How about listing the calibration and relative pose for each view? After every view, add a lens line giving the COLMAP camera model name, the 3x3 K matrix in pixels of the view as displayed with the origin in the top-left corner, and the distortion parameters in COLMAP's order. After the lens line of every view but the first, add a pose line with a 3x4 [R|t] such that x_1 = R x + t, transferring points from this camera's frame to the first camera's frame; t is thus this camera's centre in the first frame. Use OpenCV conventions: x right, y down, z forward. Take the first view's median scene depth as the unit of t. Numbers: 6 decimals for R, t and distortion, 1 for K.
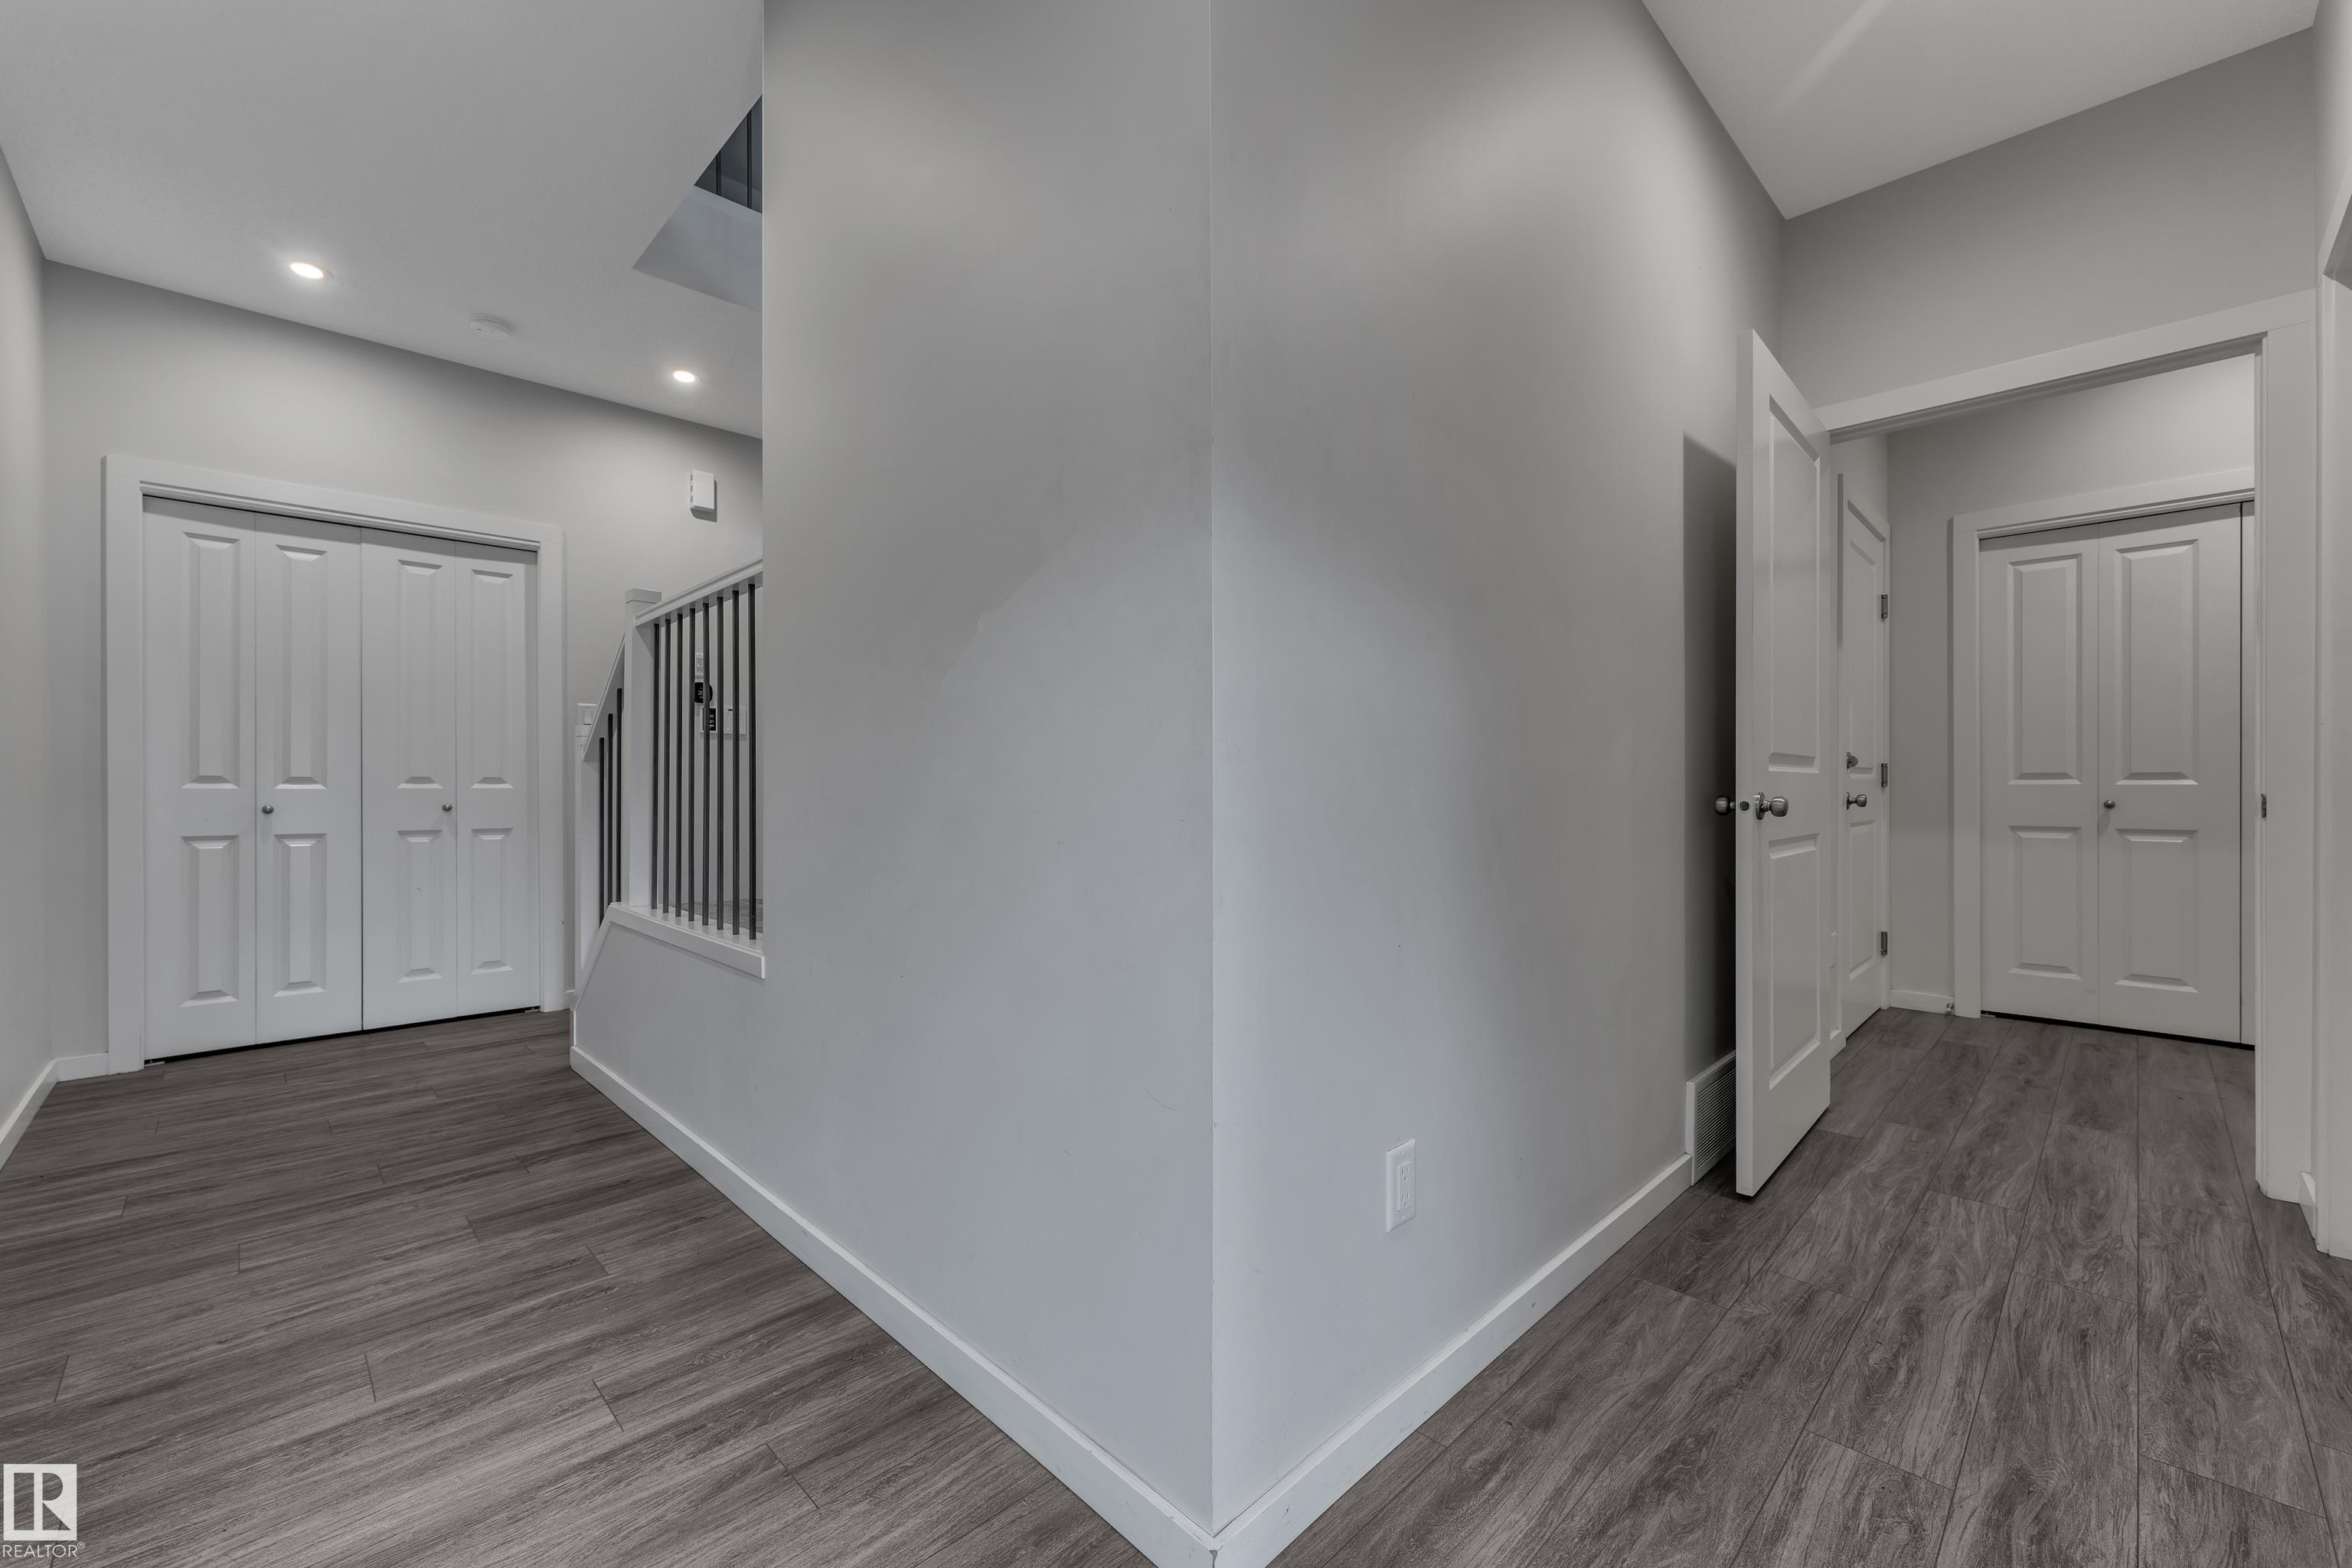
lens RADIAL K [[946.8, 0, 1184.2], [0, 946.8, 785.4], [0, 0, 1]] dist [-0.001221, -0.000134]
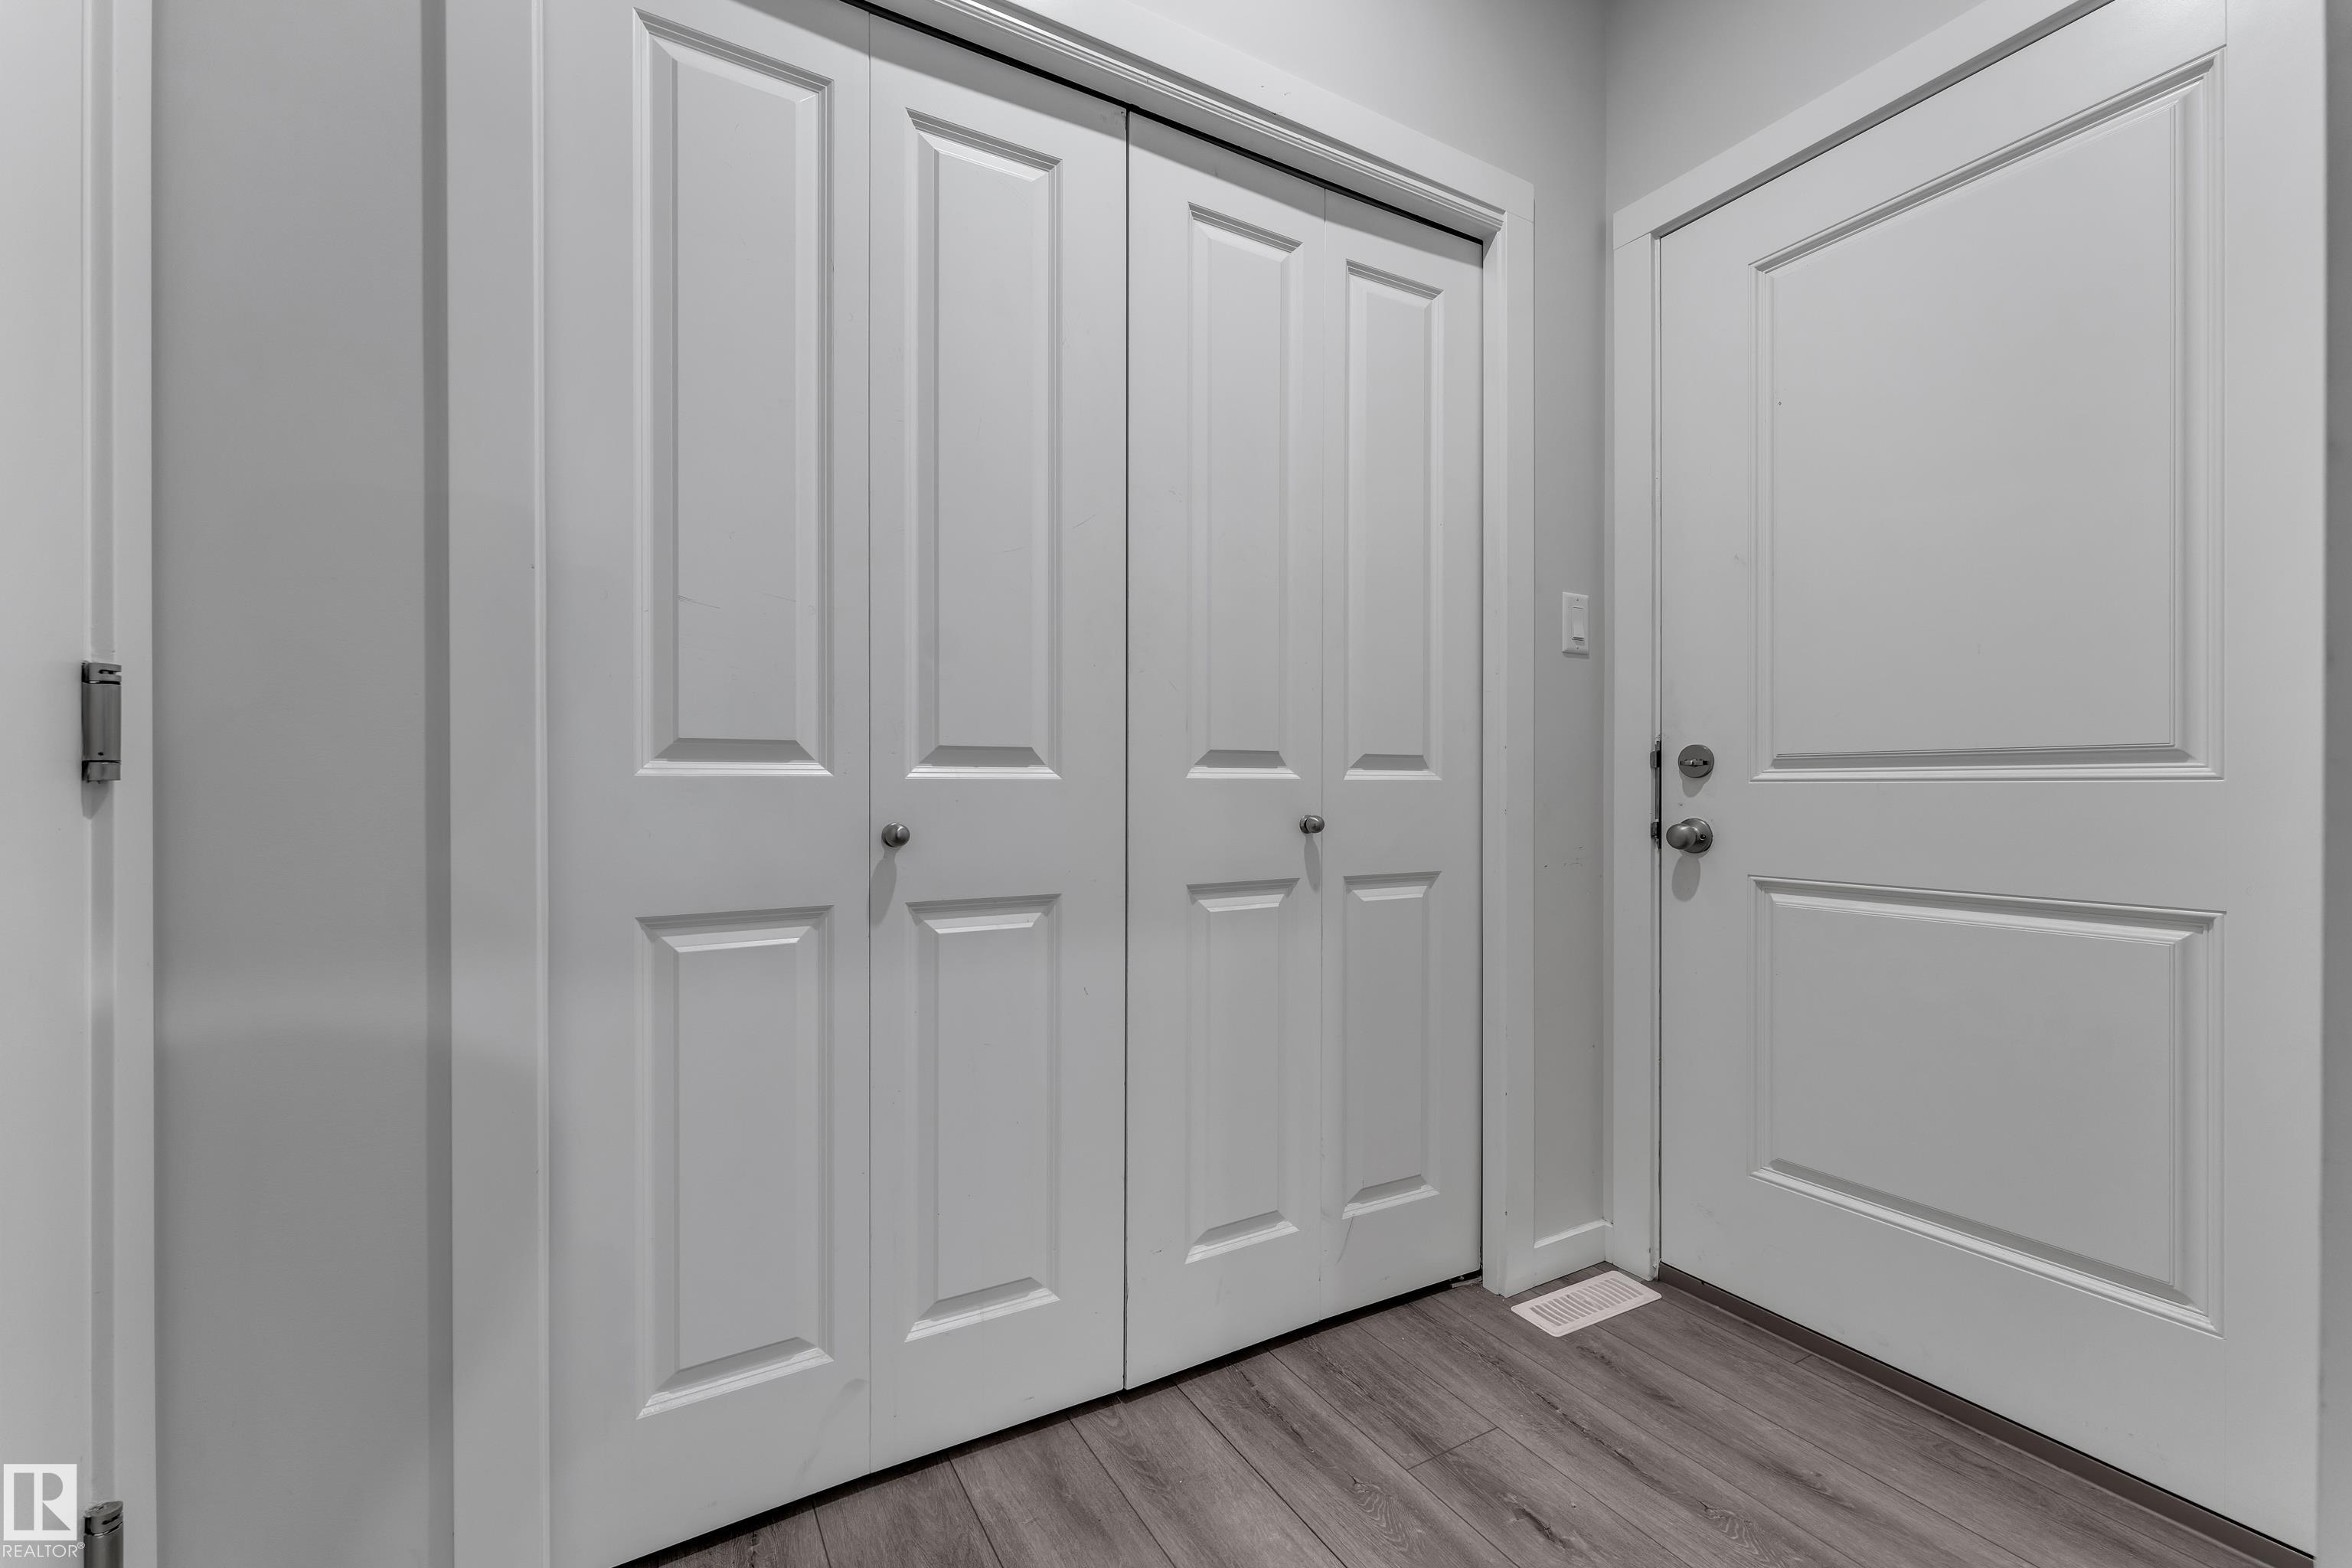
lens RADIAL K [[946.8, 0, 1190.6], [0, 946.8, 791.0], [0, 0, 1]] dist [-0.001221, -0.000134]
pose [[0.217207, -0.000505, 0.976126, 0.653377], [0.002085, 0.999998, 0.000054, 0.004149], [-0.976123, 0.002023, 0.217207, 0.807817]]
